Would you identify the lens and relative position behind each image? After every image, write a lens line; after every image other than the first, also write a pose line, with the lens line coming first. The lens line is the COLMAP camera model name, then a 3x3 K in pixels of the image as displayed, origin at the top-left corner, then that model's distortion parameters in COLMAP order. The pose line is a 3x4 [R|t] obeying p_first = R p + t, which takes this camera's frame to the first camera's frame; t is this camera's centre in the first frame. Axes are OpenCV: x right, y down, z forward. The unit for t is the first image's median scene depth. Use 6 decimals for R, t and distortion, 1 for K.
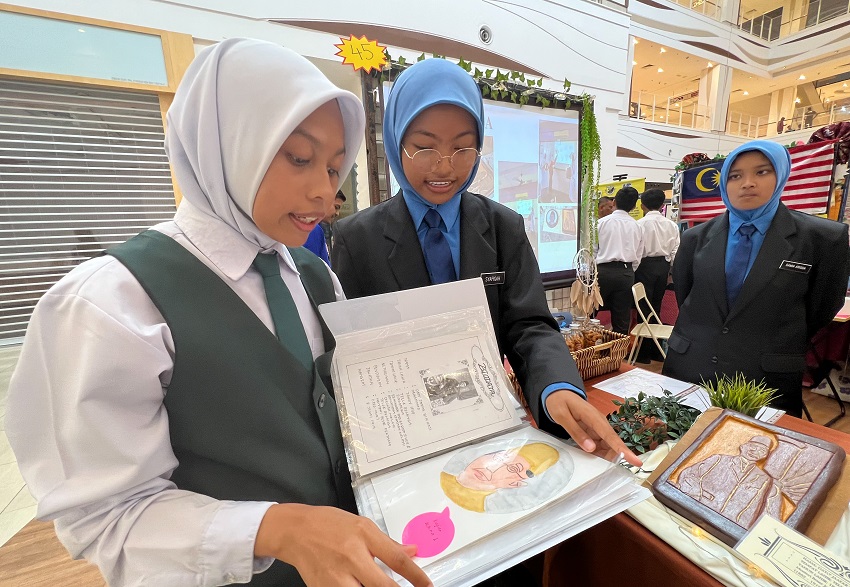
lens RADIAL K [[364.9, 0, 425.4], [0, 364.9, 294.7], [0, 0, 1]] dist [-0.000554, 0.000138]
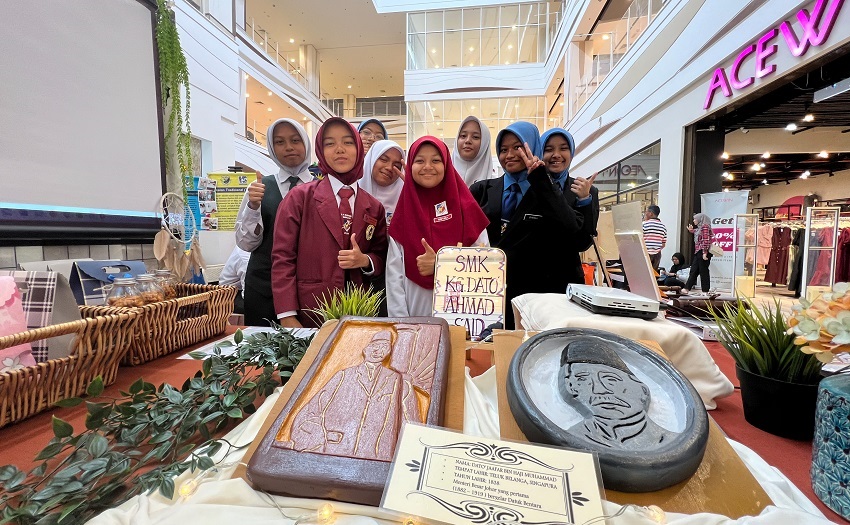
lens RADIAL K [[341.8, 0, 424.5], [0, 341.8, 259.5], [0, 0, 1]] dist [0.002886, -0.000016]
pose [[0.575183, -0.011012, 0.817951, 0.355054], [0.120017, 0.990225, -0.071065, 0.281931], [-0.809173, 0.139043, 0.570882, 0.457522]]
